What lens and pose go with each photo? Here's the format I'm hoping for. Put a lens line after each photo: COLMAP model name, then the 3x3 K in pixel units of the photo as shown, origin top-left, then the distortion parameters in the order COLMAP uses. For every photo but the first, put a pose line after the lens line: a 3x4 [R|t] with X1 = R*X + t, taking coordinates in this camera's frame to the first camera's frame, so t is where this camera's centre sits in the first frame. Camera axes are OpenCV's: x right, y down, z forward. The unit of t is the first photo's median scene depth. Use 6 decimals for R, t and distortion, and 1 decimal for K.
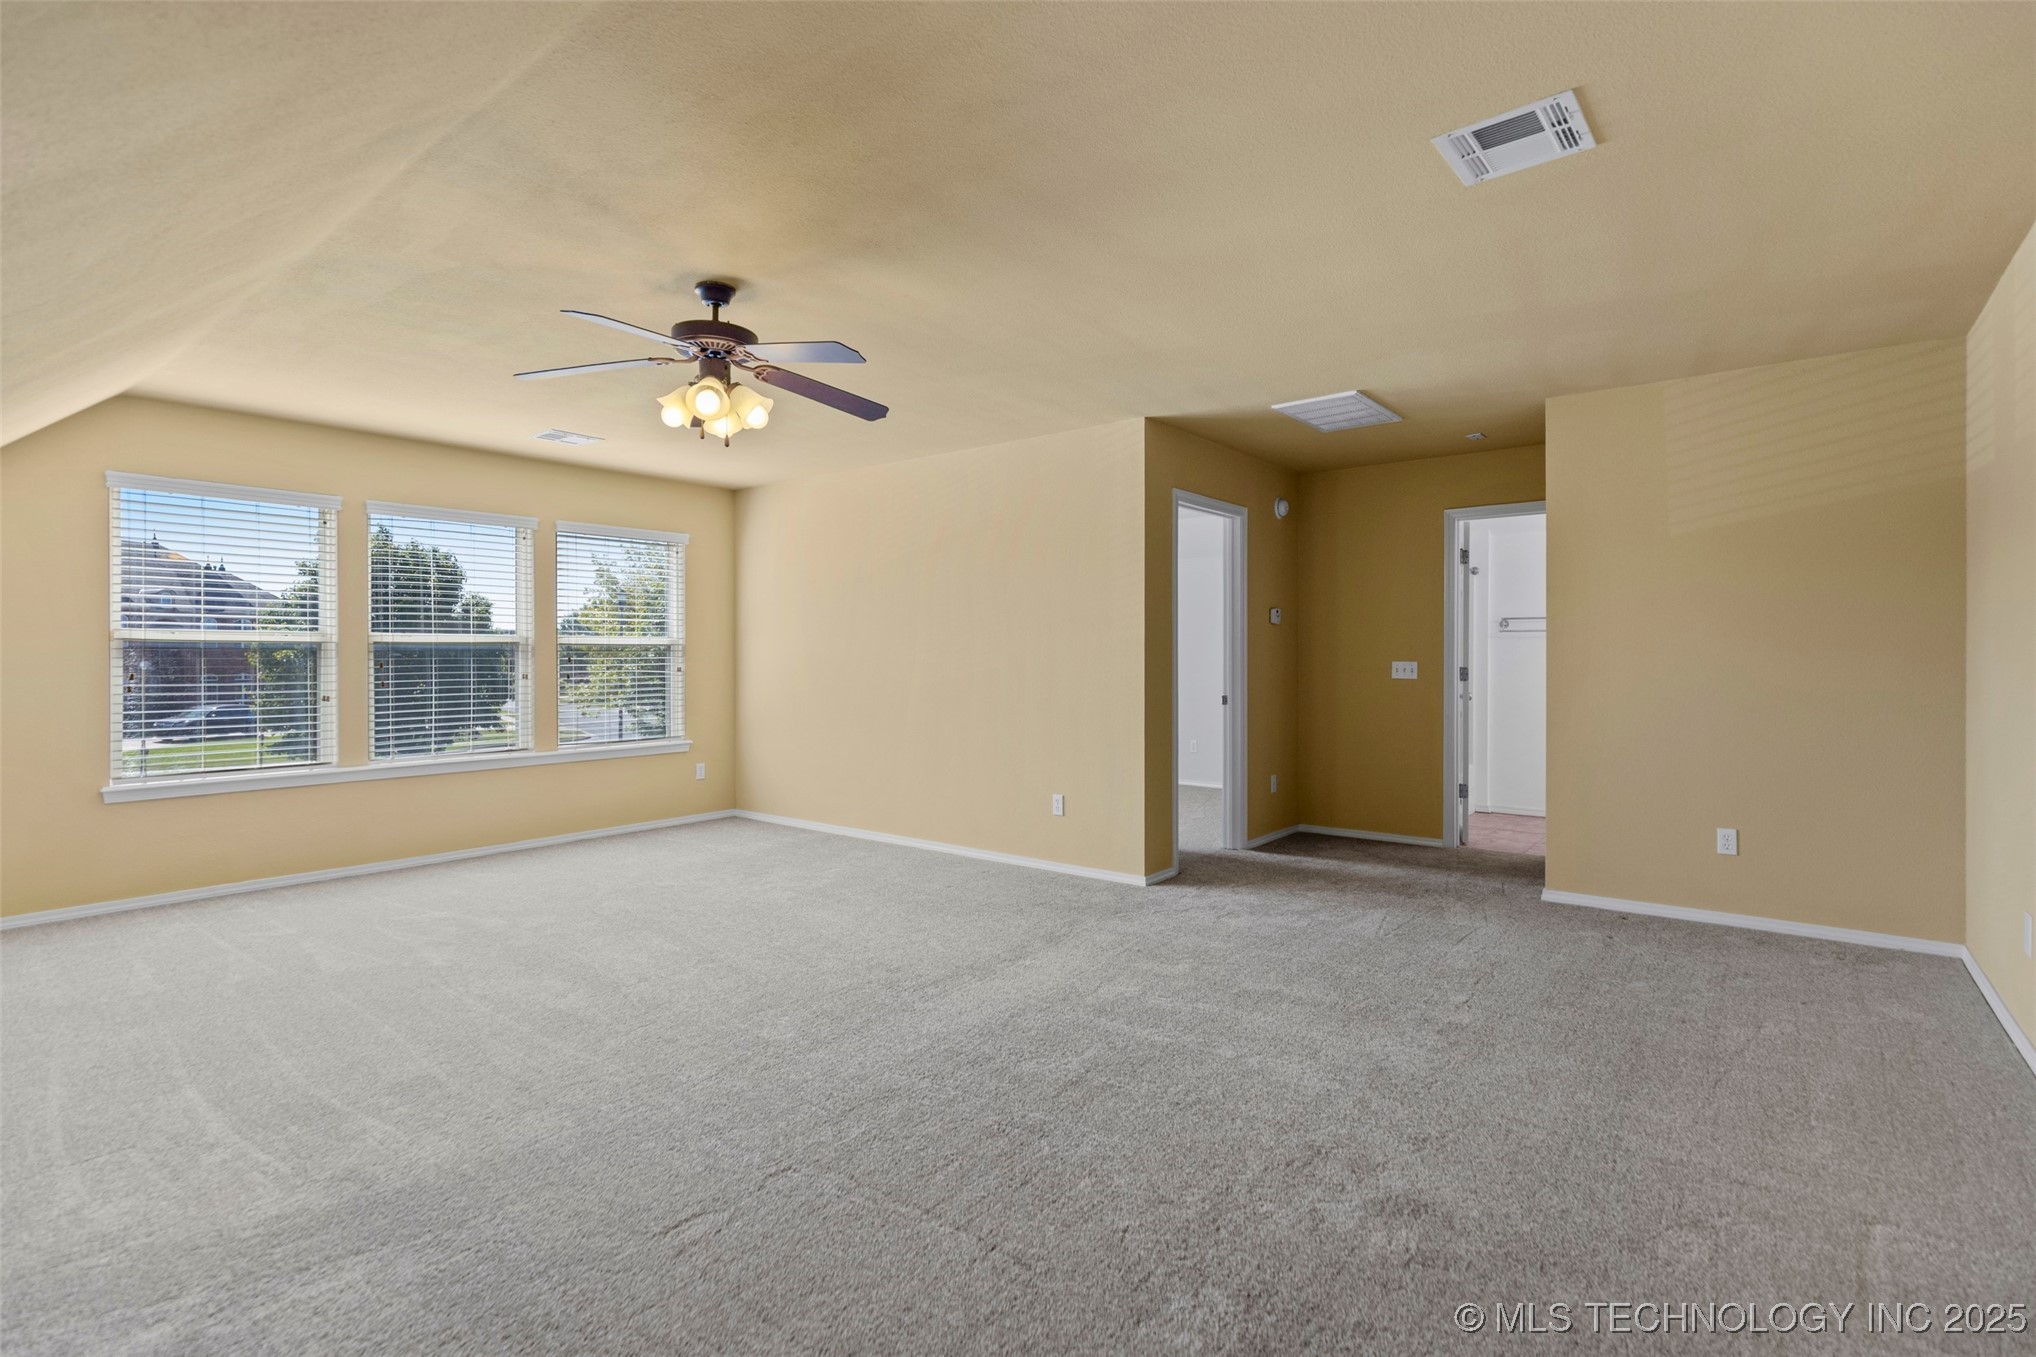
lens RADIAL K [[1002.6, 0, 1017.2], [0, 1002.6, 668.5], [0, 0, 1]] dist [-0.002213, -0.000766]
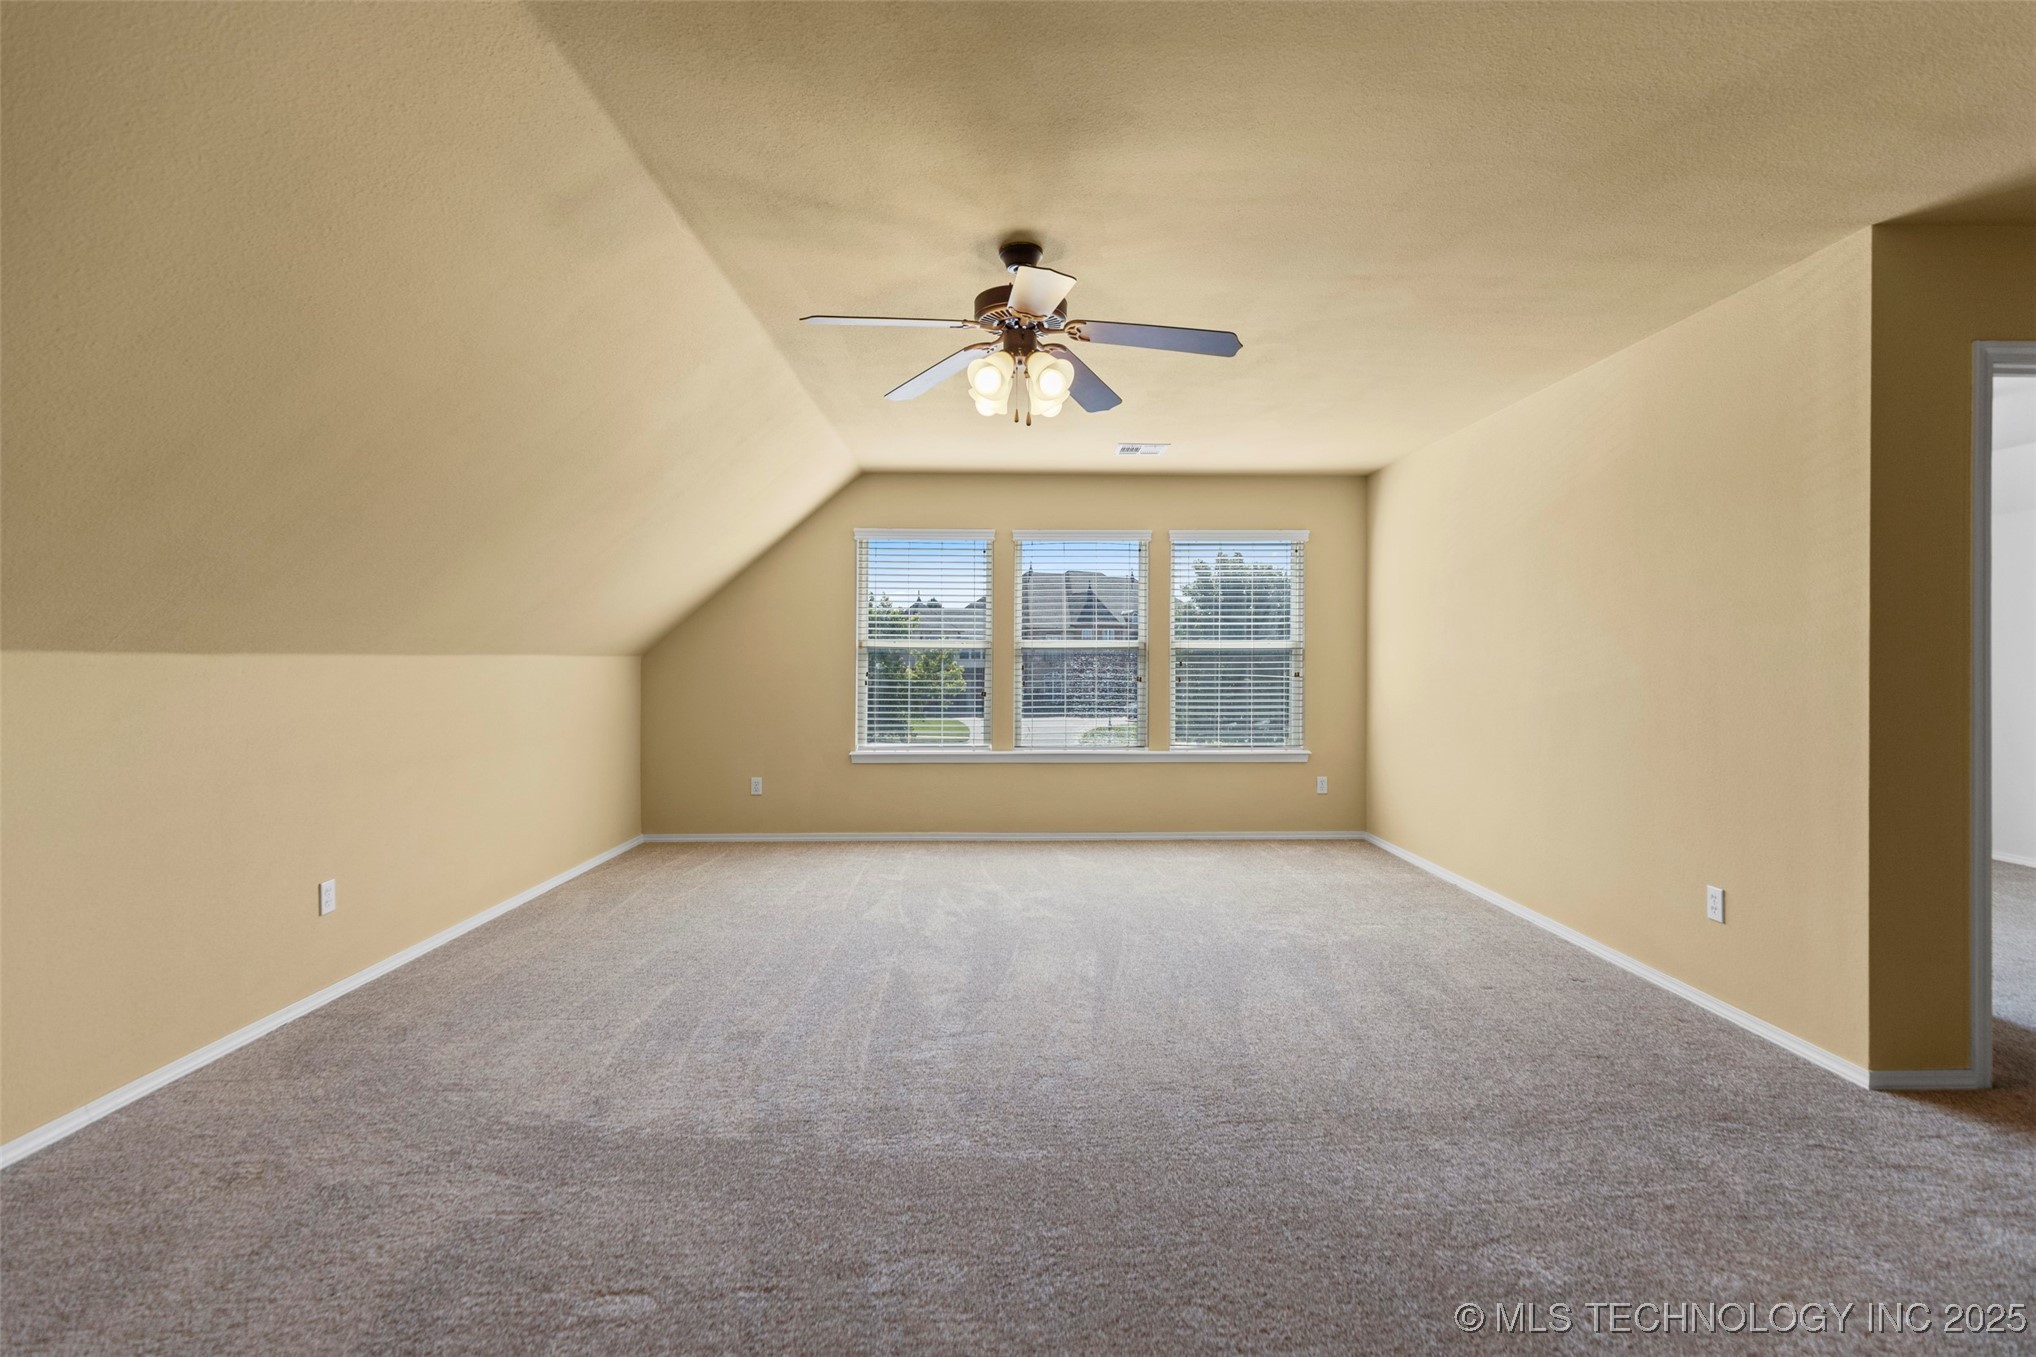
lens RADIAL K [[927.7, 0, 1023.7], [0, 927.7, 659.0], [0, 0, 1]] dist [0.008086, -0.000978]
pose [[0.626595, 0.001928, -0.779343, 0.237029], [-0.012503, 0.999893, -0.007579, -0.005262], [0.779245, 0.014493, 0.626552, 0.327856]]
